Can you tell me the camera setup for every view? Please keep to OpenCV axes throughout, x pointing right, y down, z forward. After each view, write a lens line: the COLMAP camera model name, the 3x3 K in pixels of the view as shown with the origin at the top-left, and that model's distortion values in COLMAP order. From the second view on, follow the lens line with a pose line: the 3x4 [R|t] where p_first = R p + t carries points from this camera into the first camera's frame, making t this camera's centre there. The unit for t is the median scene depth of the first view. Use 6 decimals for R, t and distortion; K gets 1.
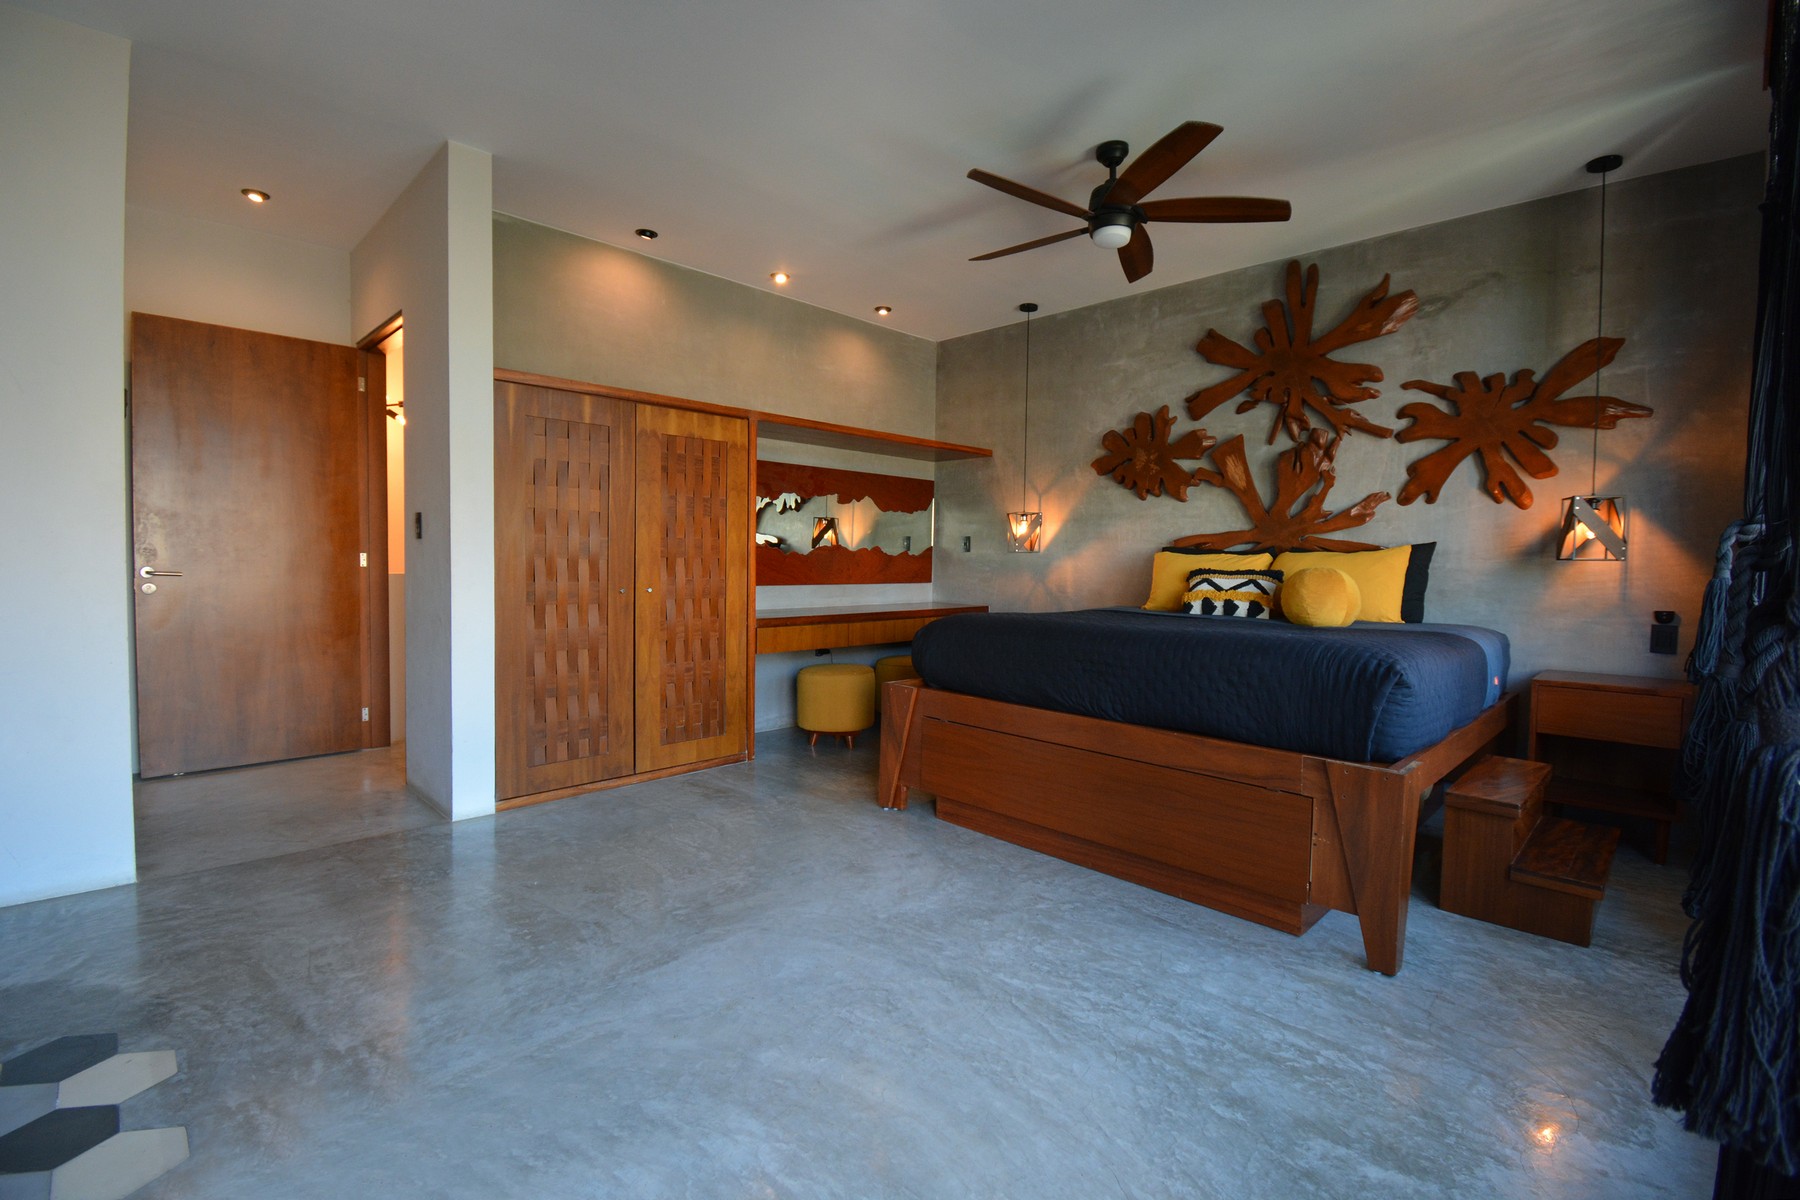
lens RADIAL K [[798.4, 0, 921.8], [0, 798.4, 591.6], [0, 0, 1]] dist [0.018139, -0.026337]
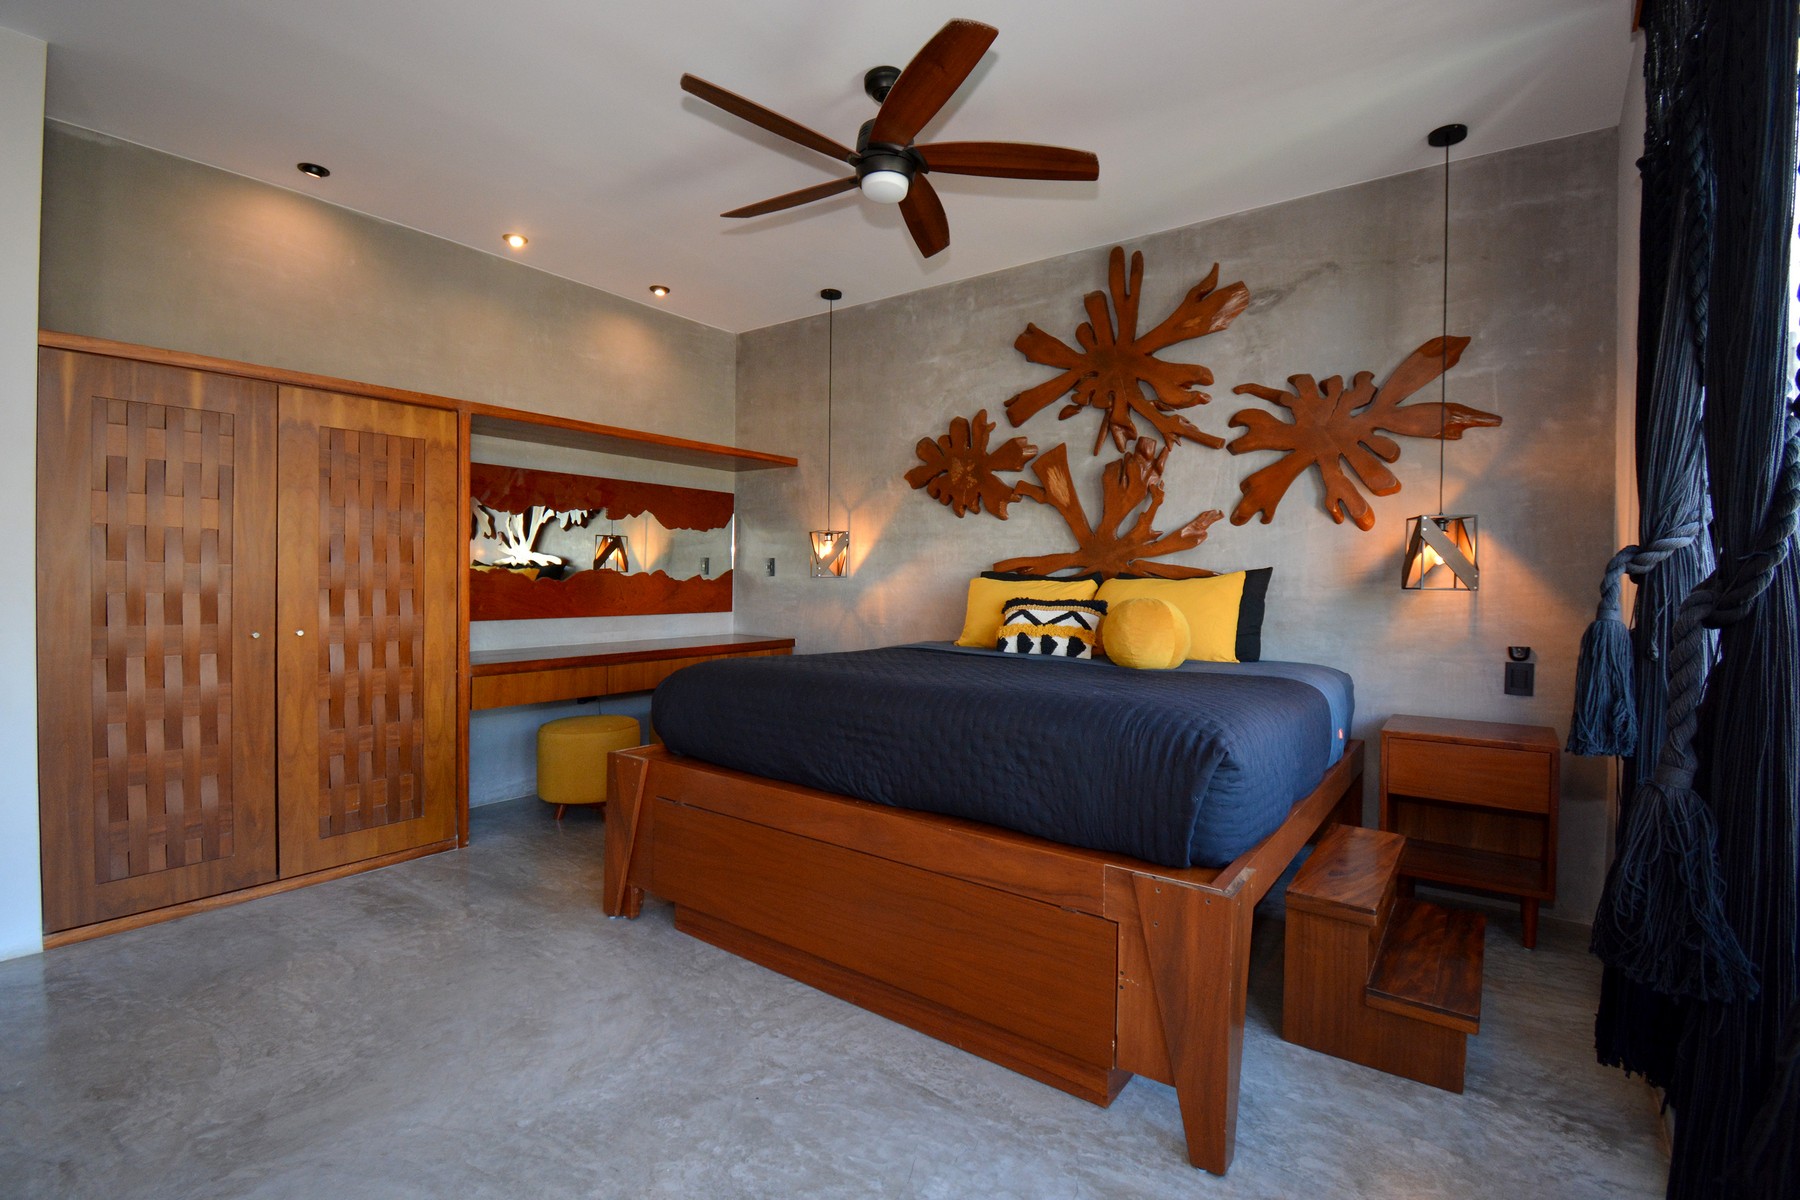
lens RADIAL K [[815.2, 0, 898.6], [0, 815.2, 590.5], [0, 0, 1]] dist [0.020699, -0.027825]
pose [[0.990931, -0.005887, 0.134244, 0.118466], [0.009011, 0.999702, -0.022679, -0.020310], [-0.134070, 0.023683, 0.990689, 0.171900]]
